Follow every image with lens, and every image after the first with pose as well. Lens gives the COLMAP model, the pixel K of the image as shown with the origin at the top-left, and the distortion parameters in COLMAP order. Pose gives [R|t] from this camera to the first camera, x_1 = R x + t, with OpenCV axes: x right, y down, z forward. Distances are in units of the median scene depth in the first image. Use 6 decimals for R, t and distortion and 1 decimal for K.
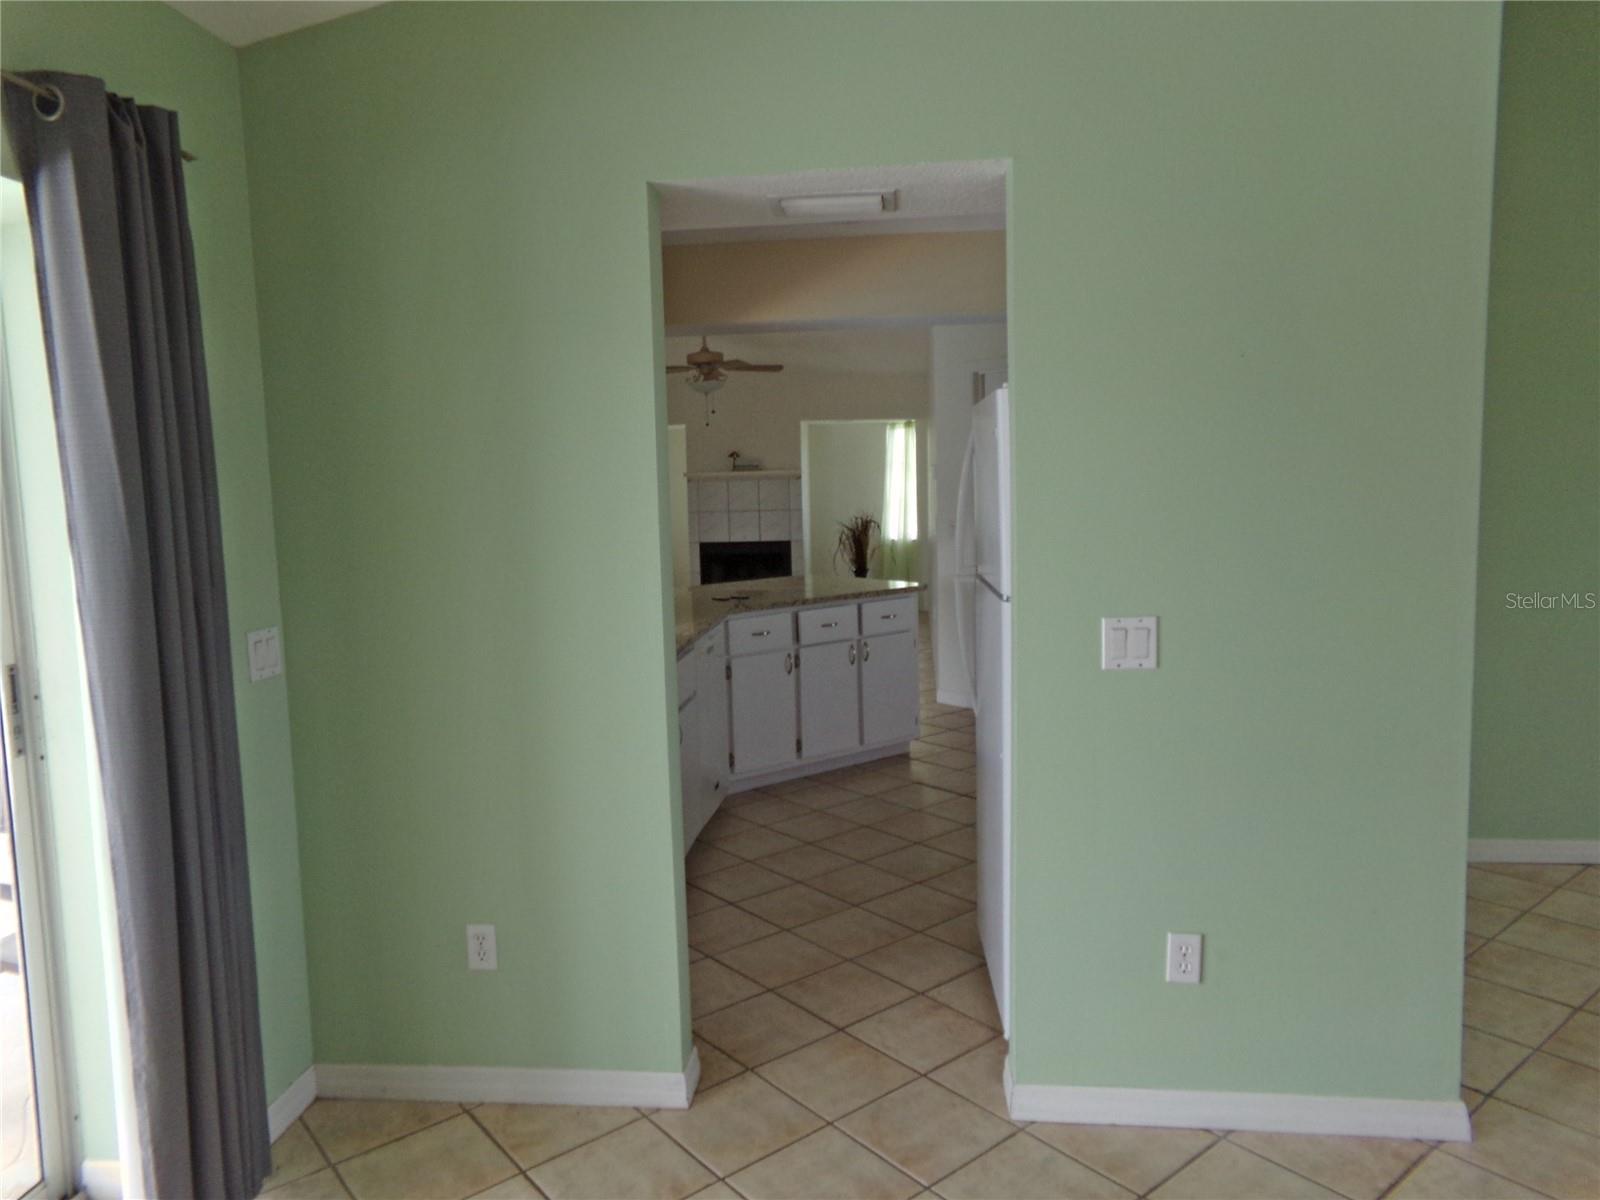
lens RADIAL K [[1124.0, 0, 785.0], [0, 1124.0, 603.7], [0, 0, 1]] dist [-0.055356, 0.133336]
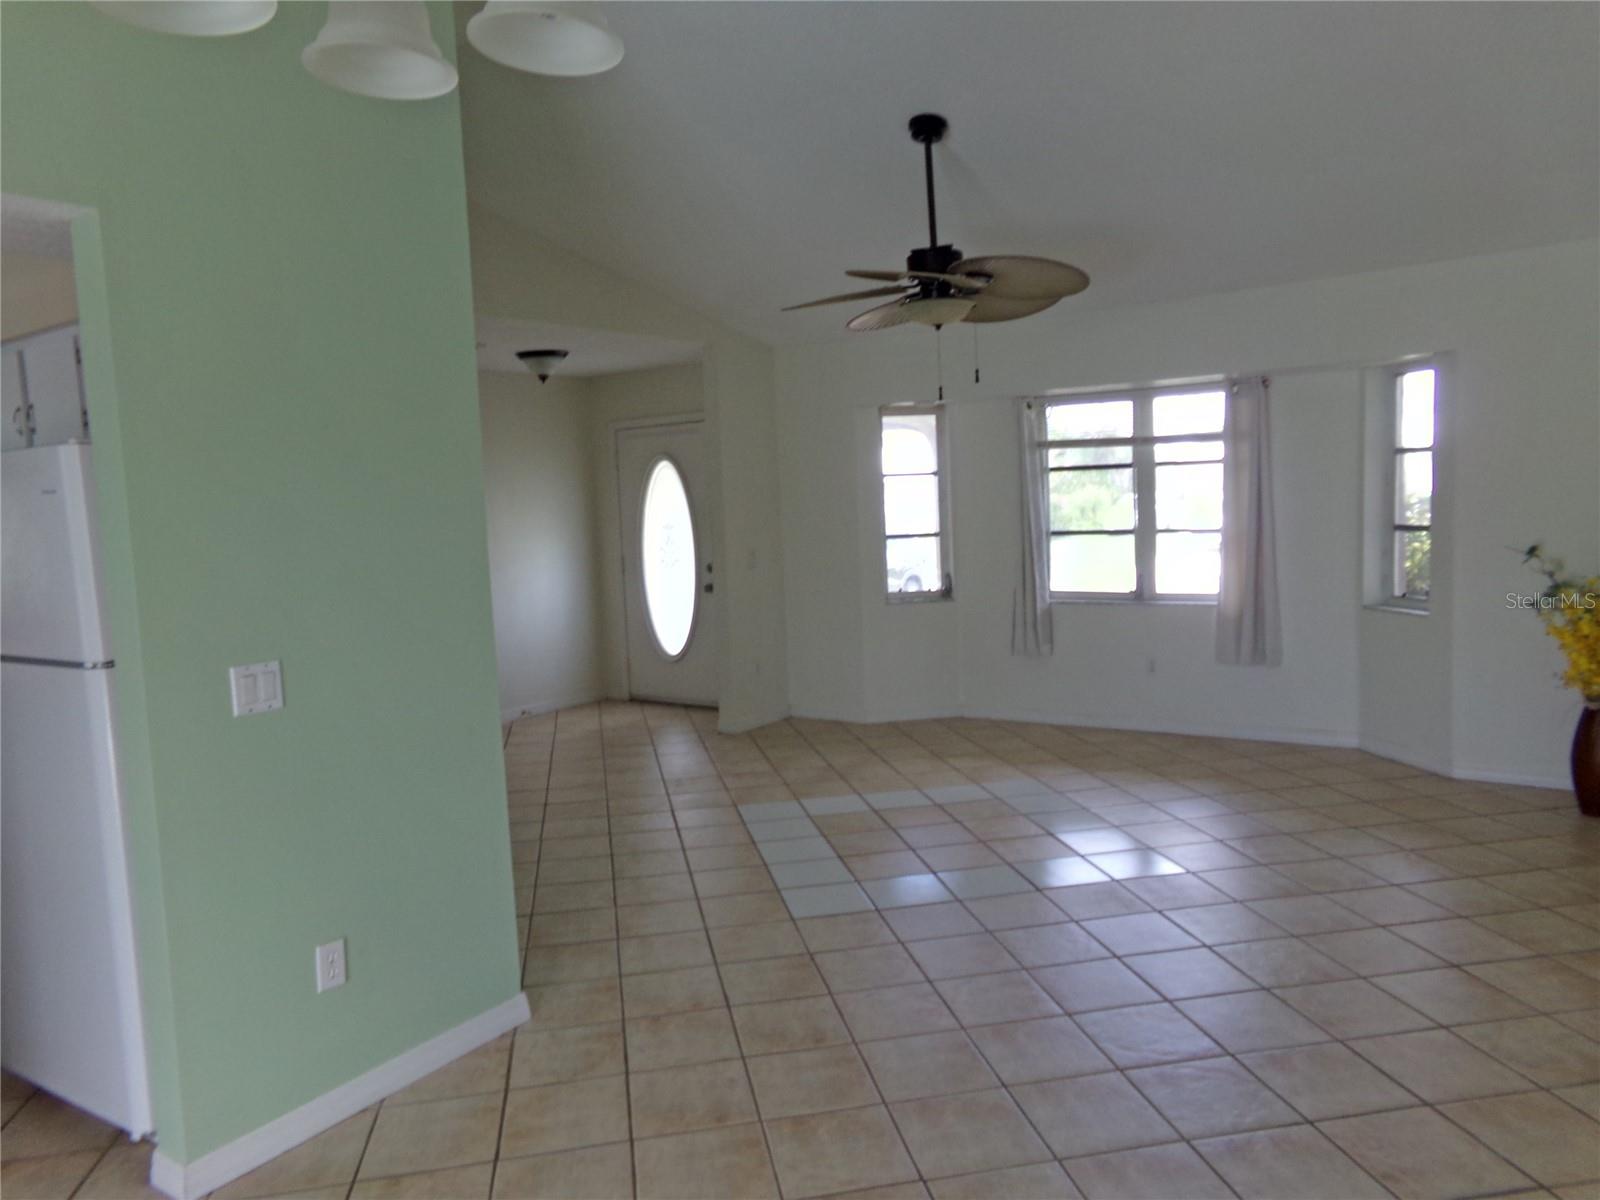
lens RADIAL K [[1124.0, 0, 785.0], [0, 1124.0, 603.7], [0, 0, 1]] dist [-0.055356, 0.133336]
pose [[0.503463, -0.077197, 0.860561, -0.346262], [0.124954, 0.992035, 0.015888, 0.001481], [-0.854934, 0.099531, 0.509099, 0.018707]]
